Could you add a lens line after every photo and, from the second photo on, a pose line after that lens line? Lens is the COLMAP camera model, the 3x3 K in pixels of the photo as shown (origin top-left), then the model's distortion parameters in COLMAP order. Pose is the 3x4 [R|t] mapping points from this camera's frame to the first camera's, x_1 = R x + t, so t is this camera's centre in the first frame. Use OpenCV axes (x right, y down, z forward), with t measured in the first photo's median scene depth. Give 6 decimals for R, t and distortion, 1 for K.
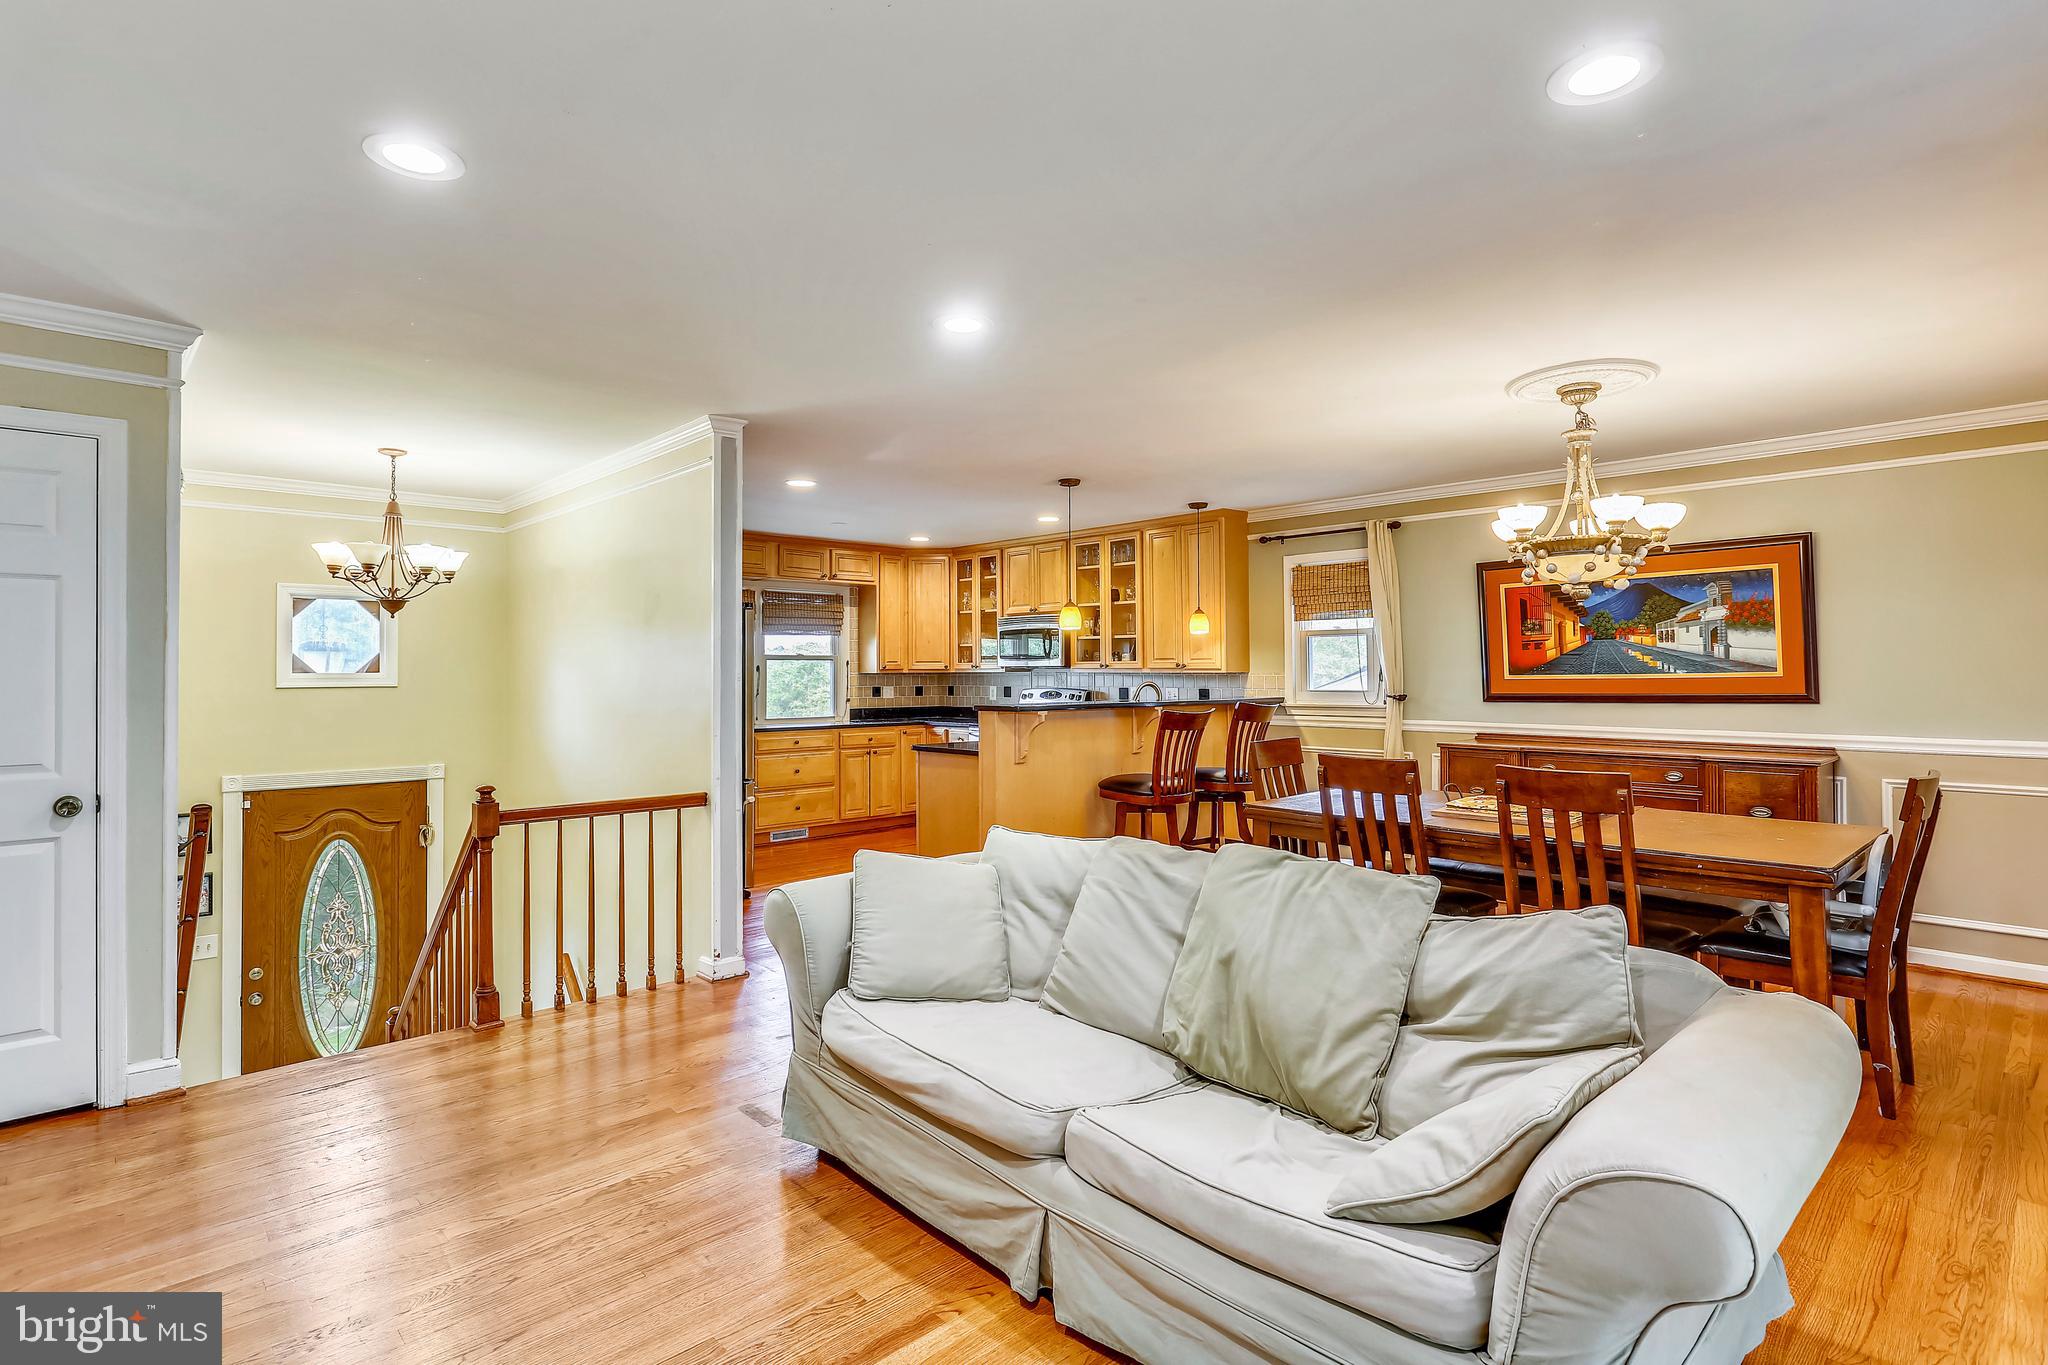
lens RADIAL K [[1010.3, 0, 1034.1], [0, 1010.3, 660.3], [0, 0, 1]] dist [0.005160, 0.001051]
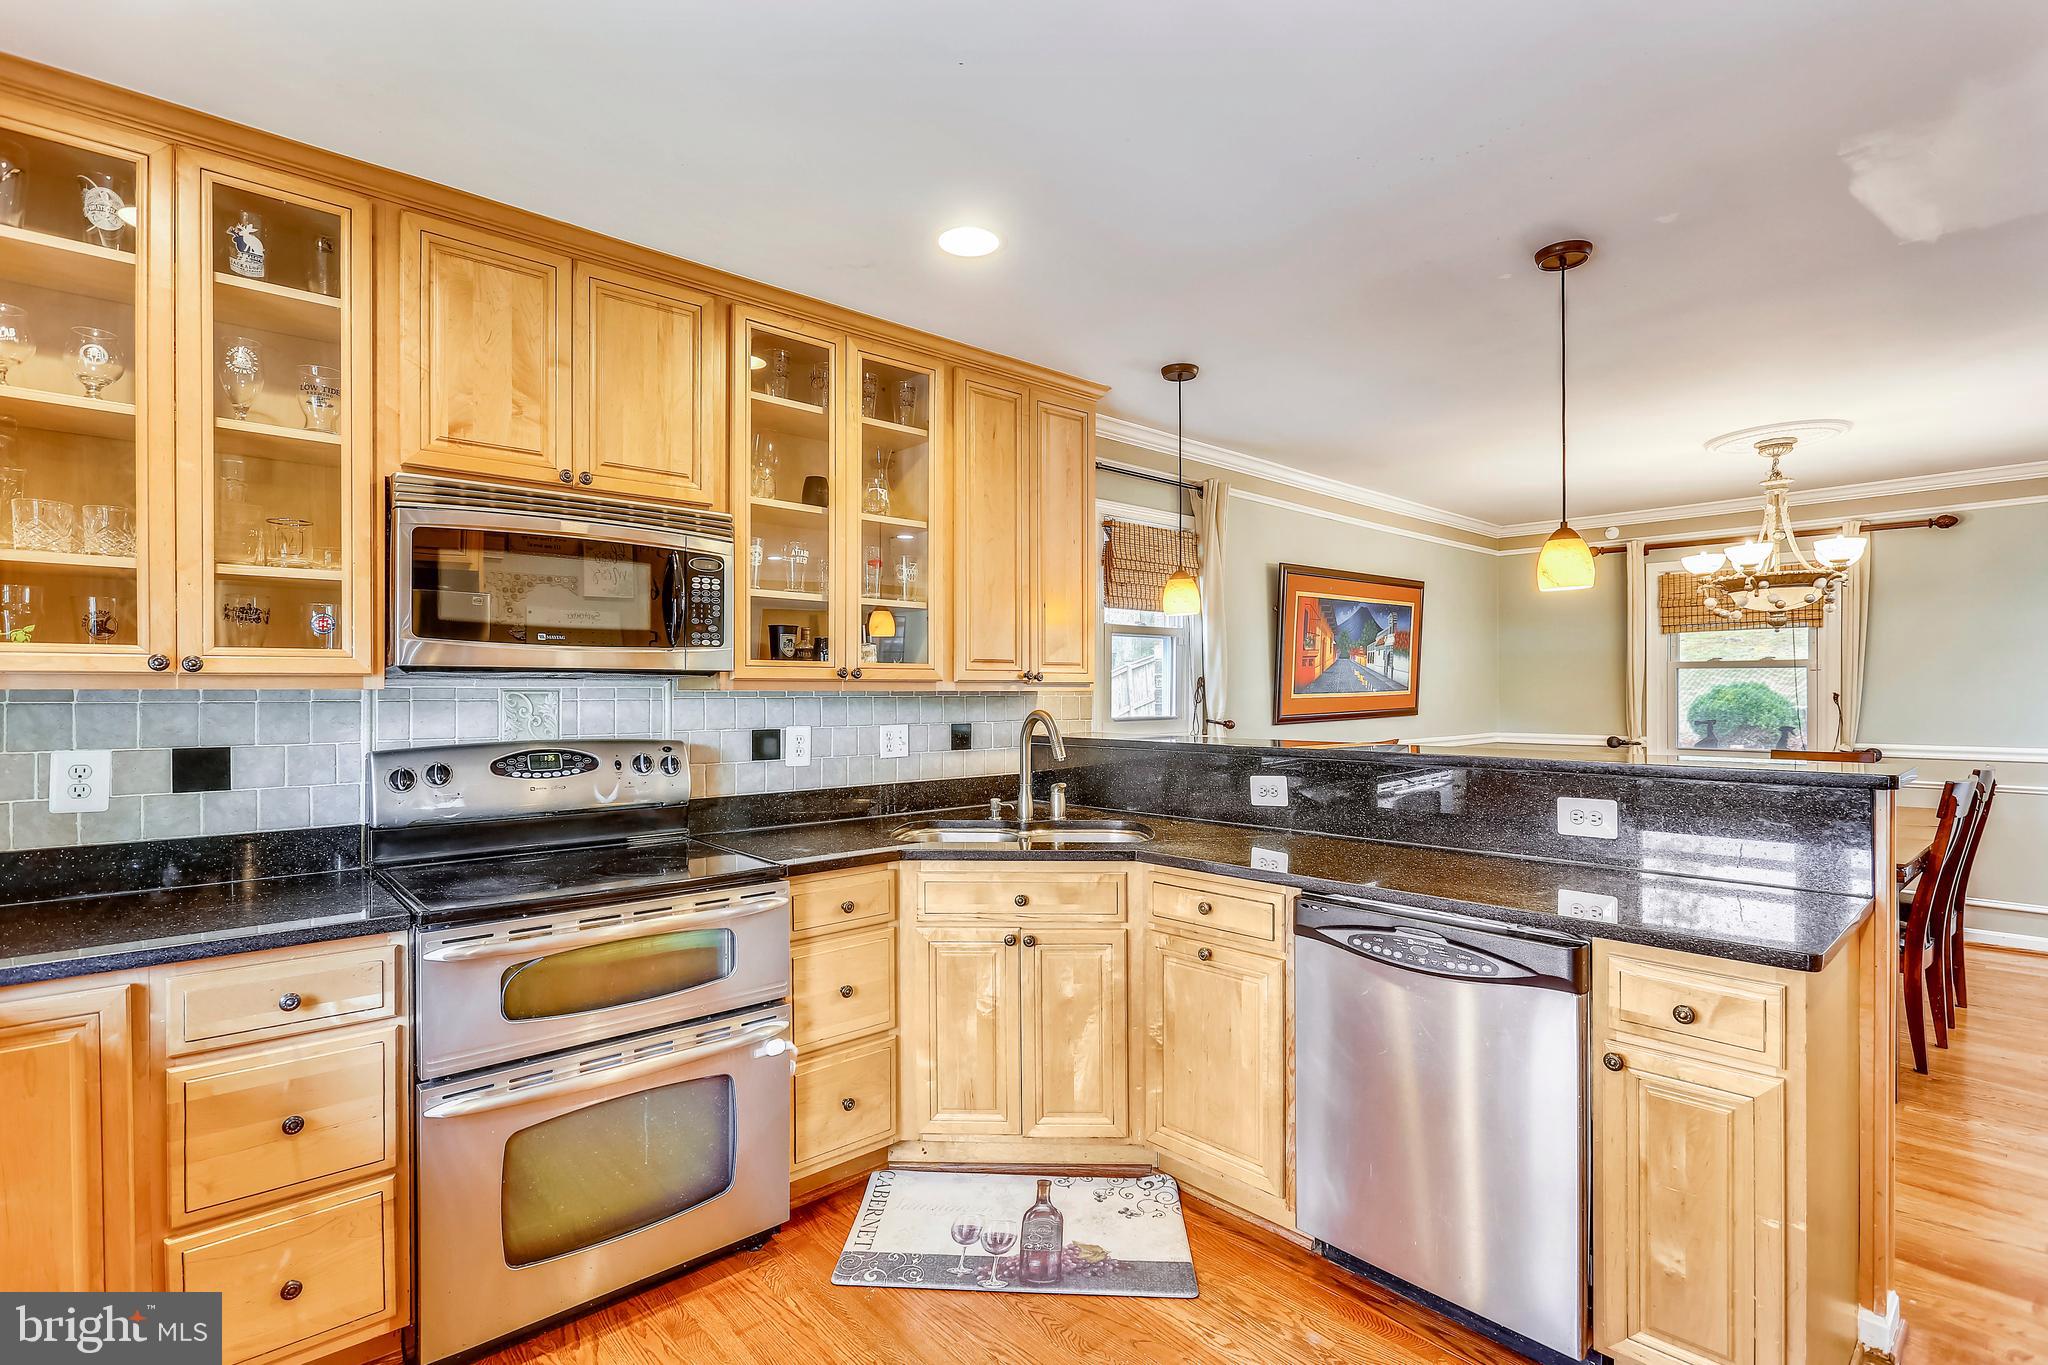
lens RADIAL K [[981.5, 0, 1017.2], [0, 981.5, 692.4], [0, 0, 1]] dist [0.000187, 0.000169]
pose [[0.027531, -0.000890, 0.999621, -0.333058], [-0.012125, 0.999926, 0.001224, 0.012476], [-0.999547, -0.012154, 0.027518, 1.035142]]
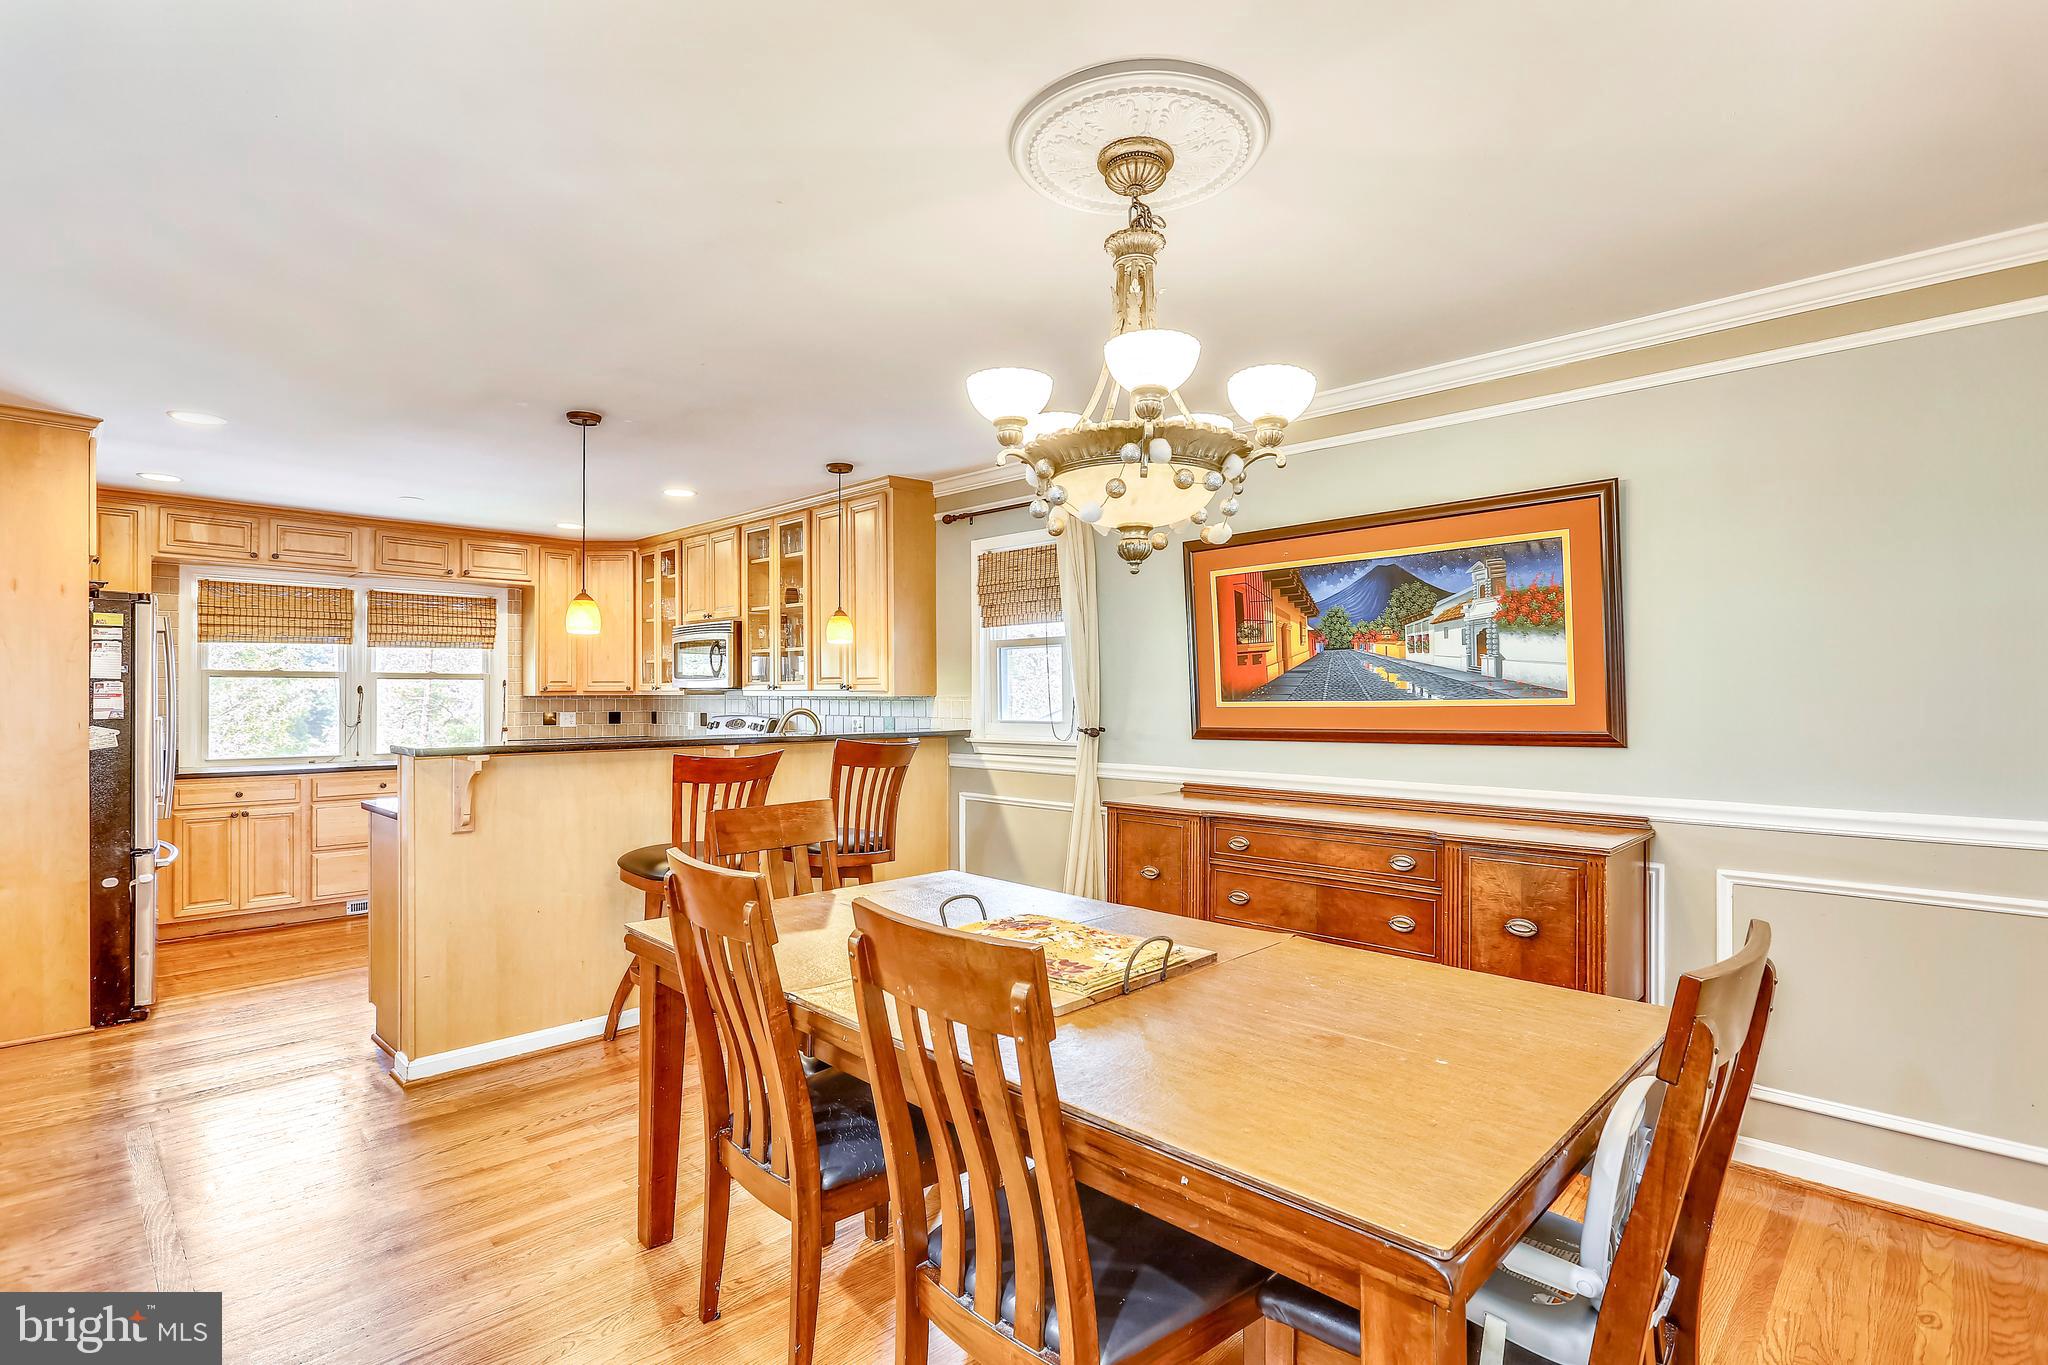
lens RADIAL K [[981.5, 0, 1017.2], [0, 981.5, 692.4], [0, 0, 1]] dist [0.000187, 0.000169]
pose [[0.999543, 0.002434, 0.030115, 0.261687], [-0.002719, 0.999952, 0.009406, 0.002119], [-0.030091, -0.009484, 0.999502, 0.277305]]
